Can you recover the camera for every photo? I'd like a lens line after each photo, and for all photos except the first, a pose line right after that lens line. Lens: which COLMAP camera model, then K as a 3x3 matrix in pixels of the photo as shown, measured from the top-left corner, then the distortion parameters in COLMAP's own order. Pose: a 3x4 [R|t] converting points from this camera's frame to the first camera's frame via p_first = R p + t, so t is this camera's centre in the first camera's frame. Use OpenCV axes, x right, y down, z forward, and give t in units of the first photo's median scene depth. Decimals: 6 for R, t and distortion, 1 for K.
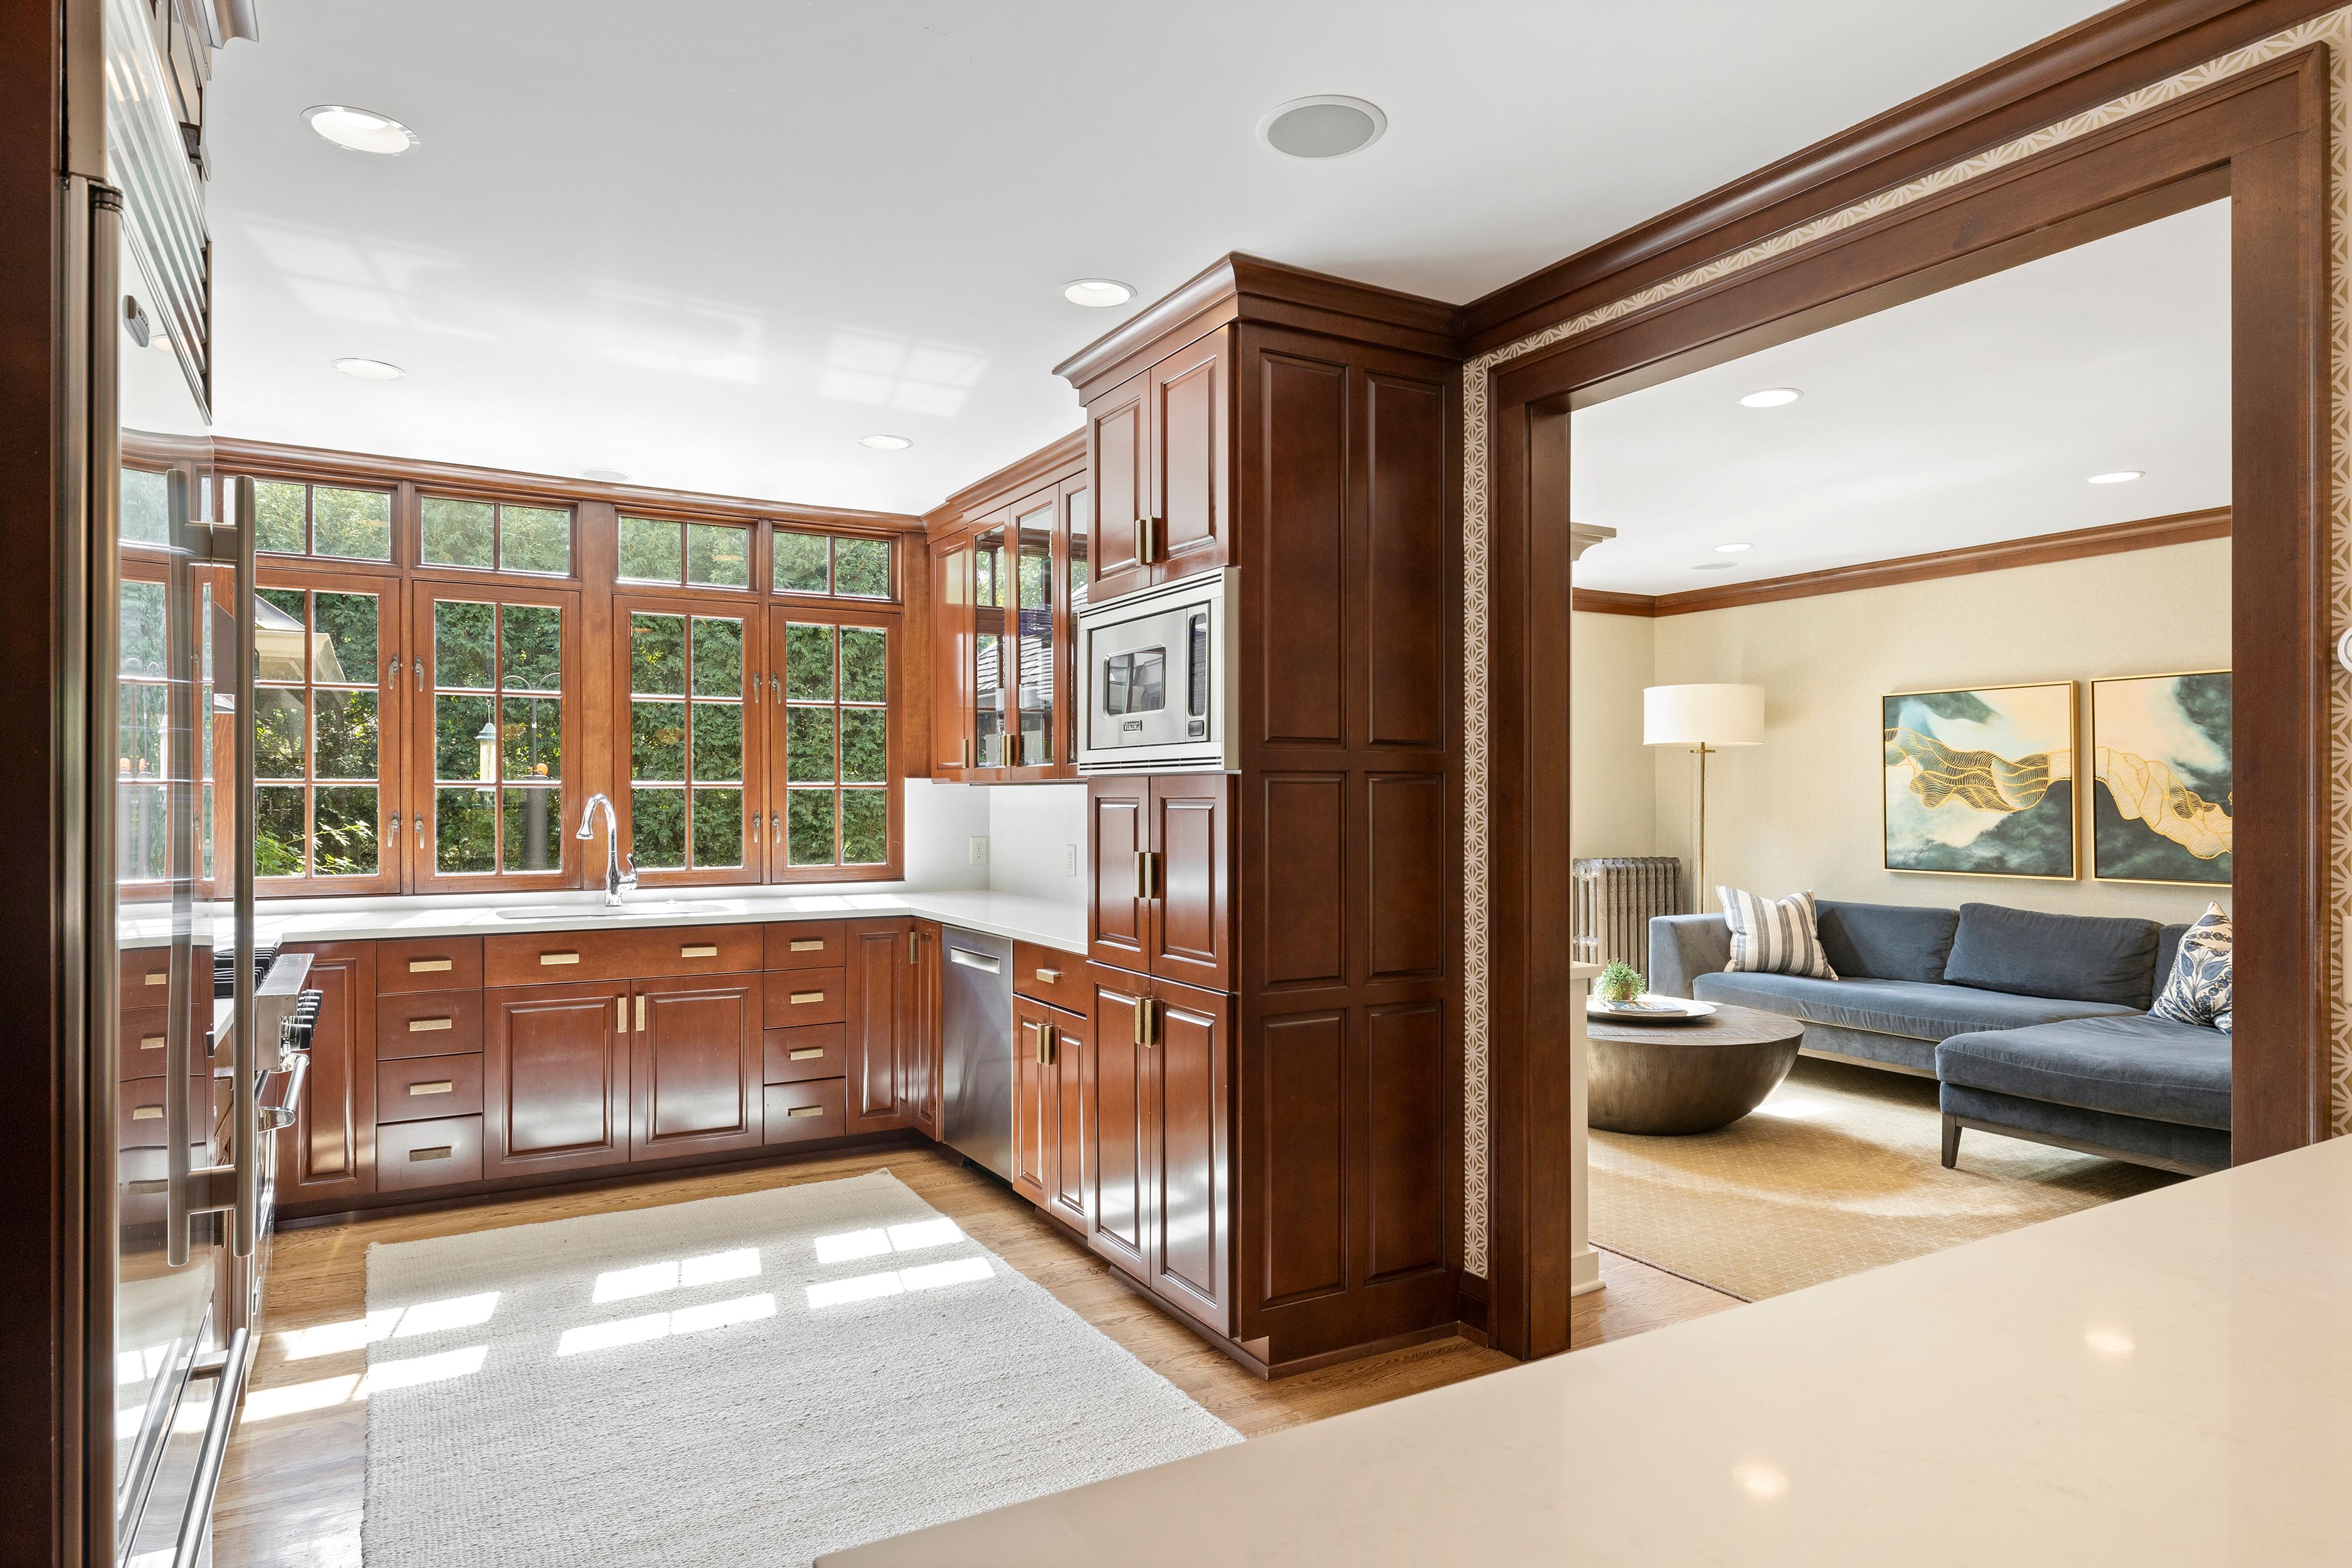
lens RADIAL K [[1338.2, 0, 1160.9], [0, 1338.2, 802.2], [0, 0, 1]] dist [-0.005162, 0.005641]
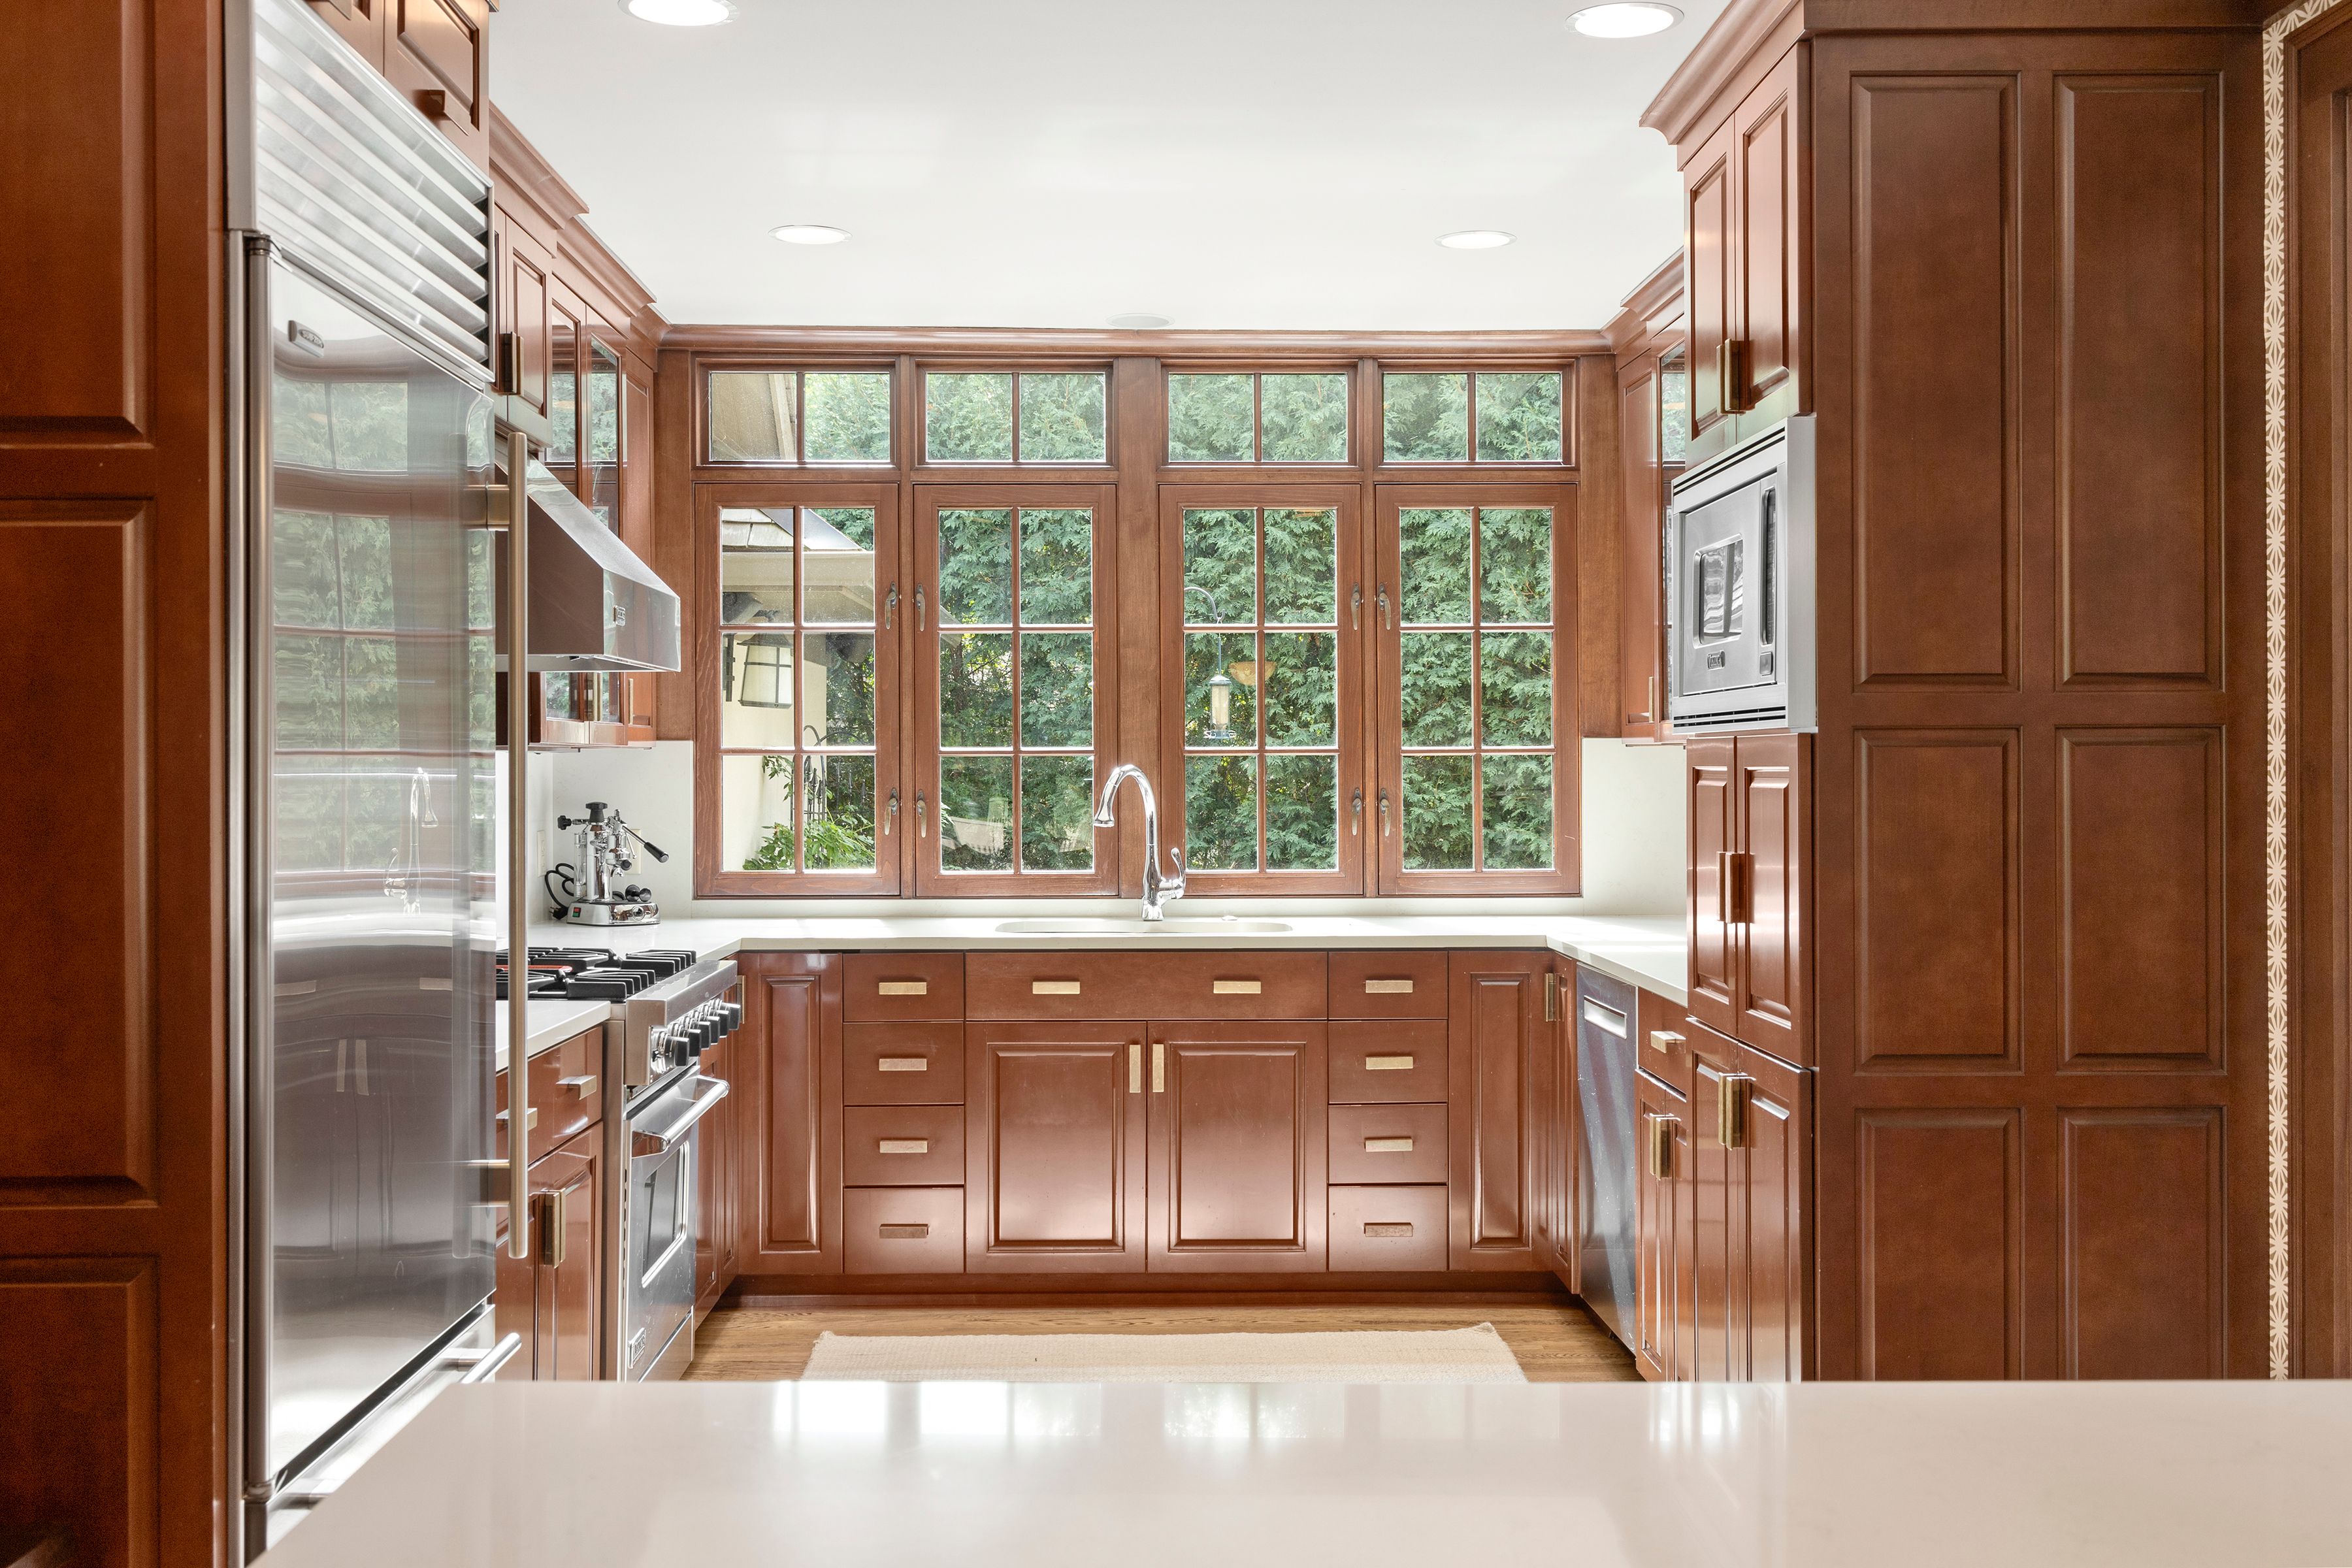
lens RADIAL K [[2312.5, 0, 1180.5], [0, 2312.5, 779.9], [0, 0, 1]] dist [0.016518, 0.000000]
pose [[0.878472, 0.000151, -0.477794, 0.214786], [0.001135, 0.999996, 0.002404, -0.000877], [0.477793, -0.002654, 0.878469, -0.090573]]
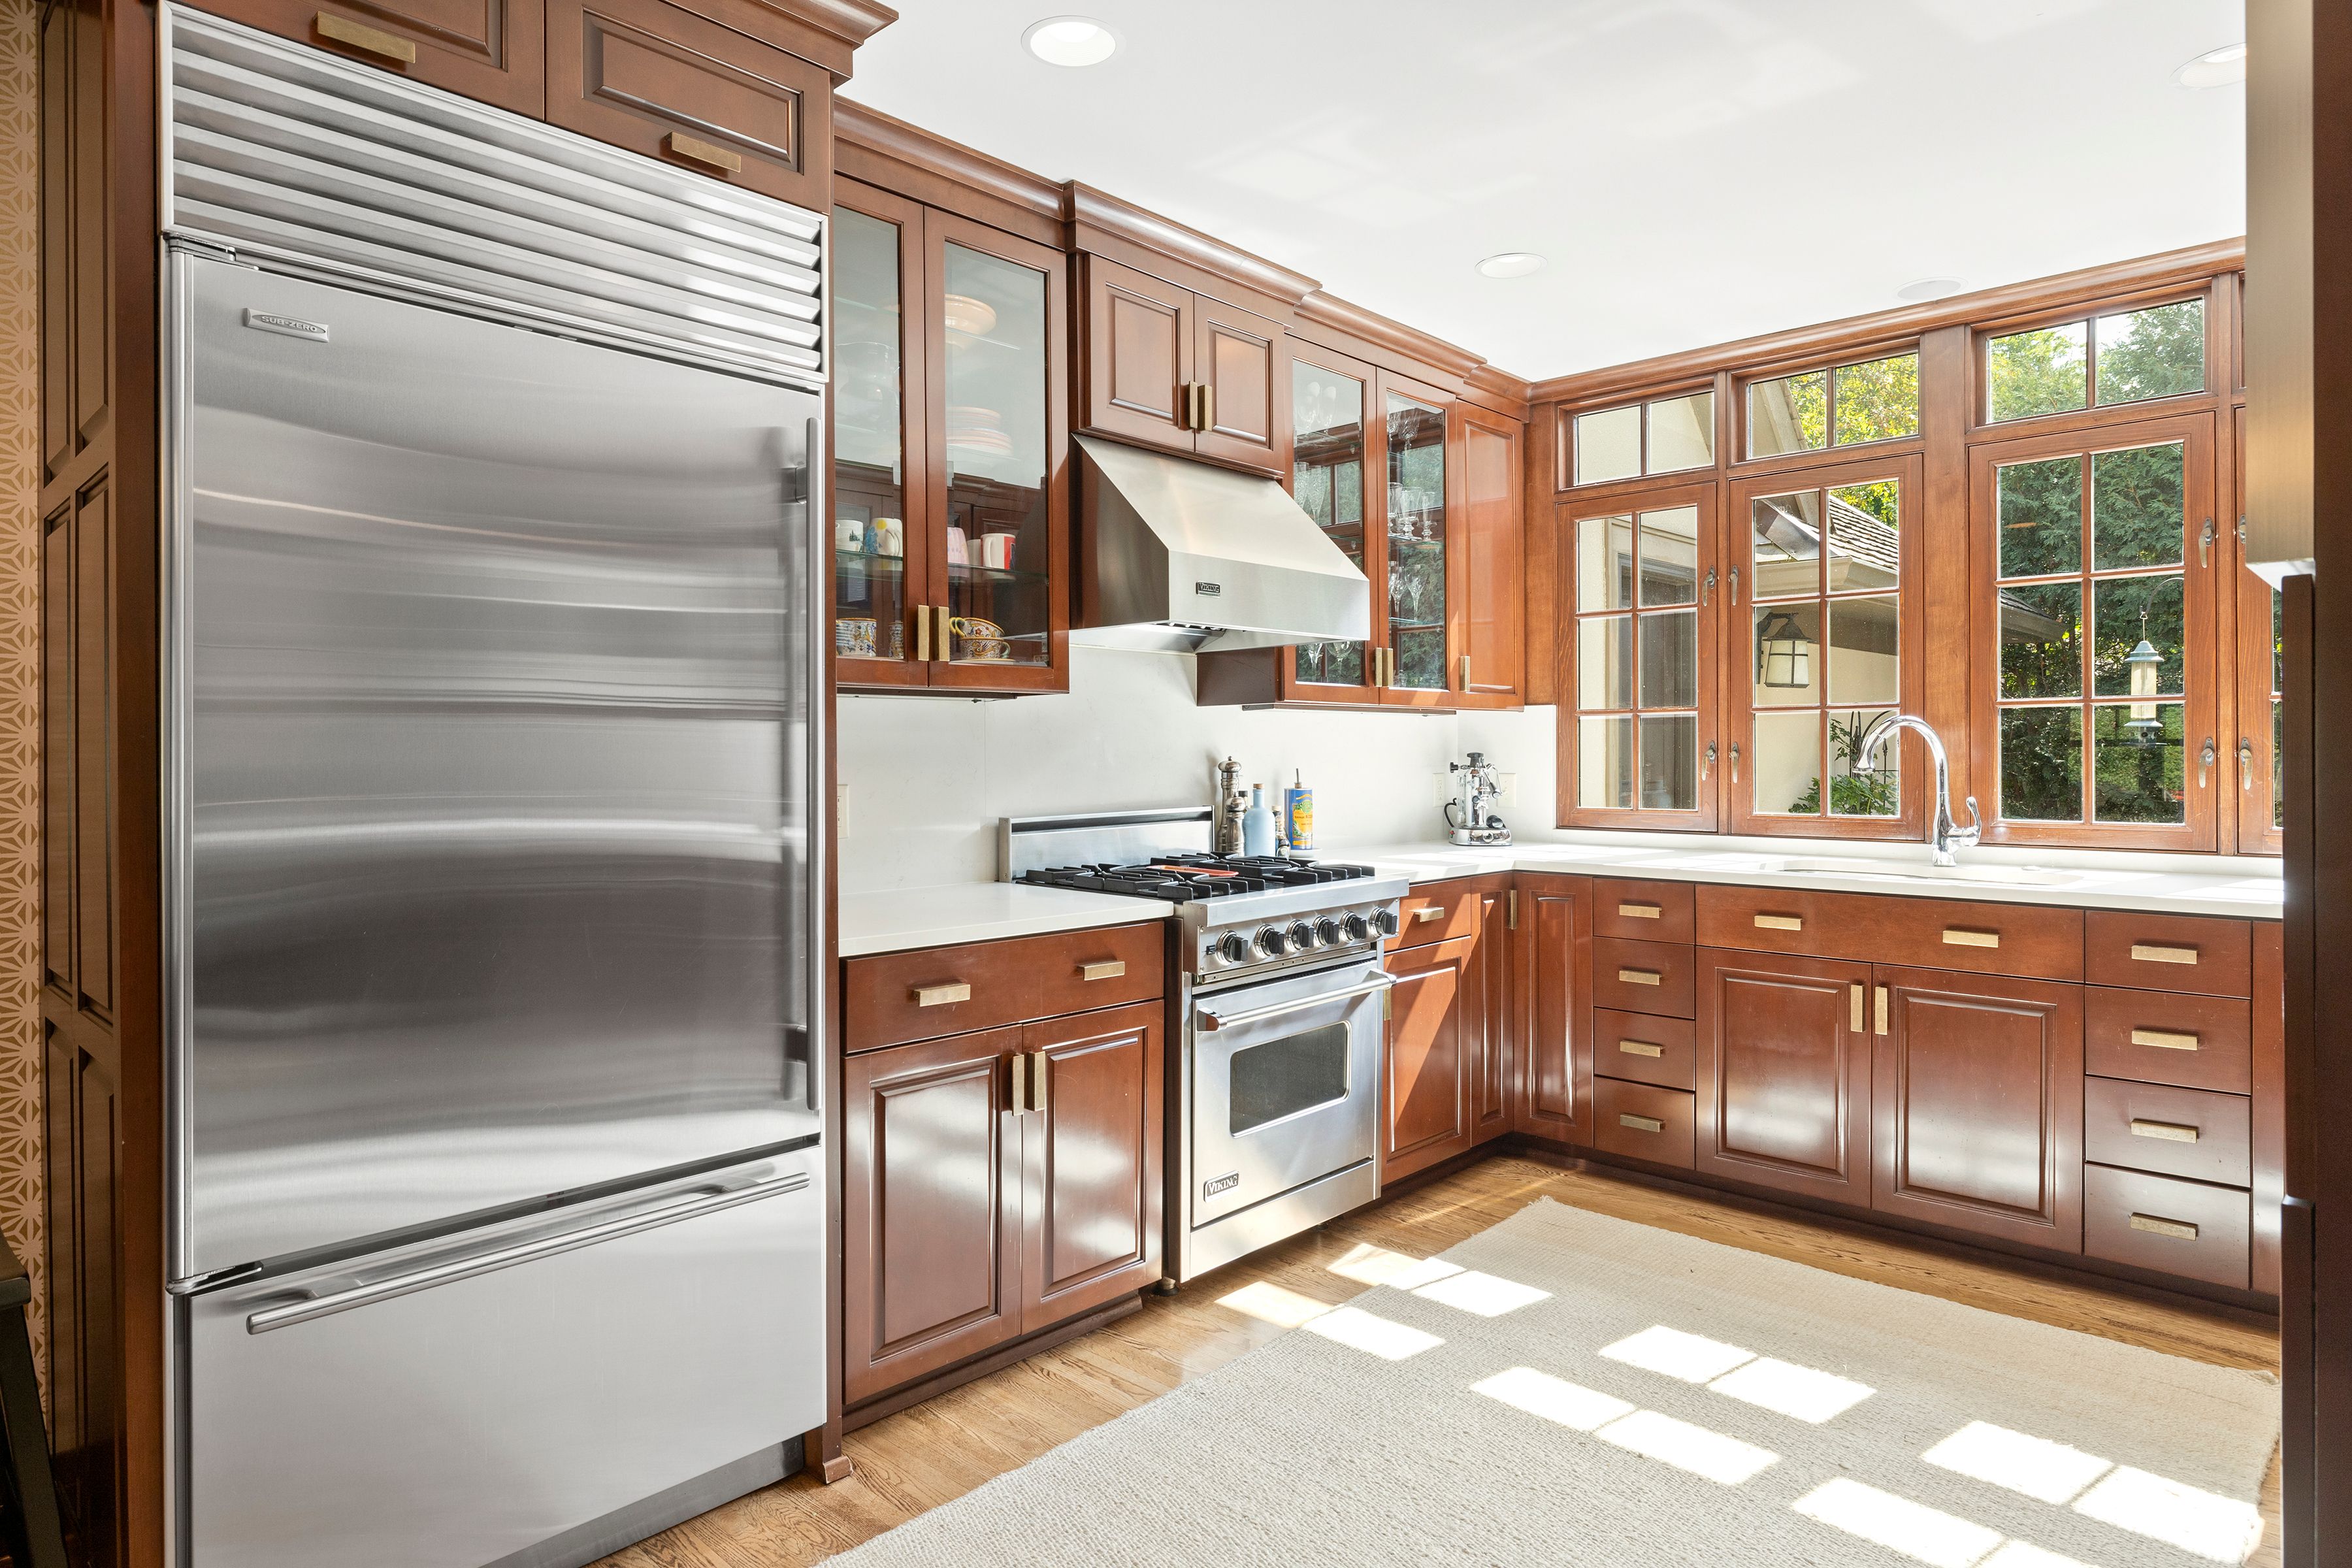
lens RADIAL K [[1338.2, 0, 1169.7], [0, 1338.2, 759.6], [0, 0, 1]] dist [-0.005162, 0.005641]
pose [[0.278592, 0.002651, -0.960406, 0.201762], [0.000746, 0.999995, 0.002977, 0.017311], [0.960409, -0.001546, 0.278589, 0.414110]]
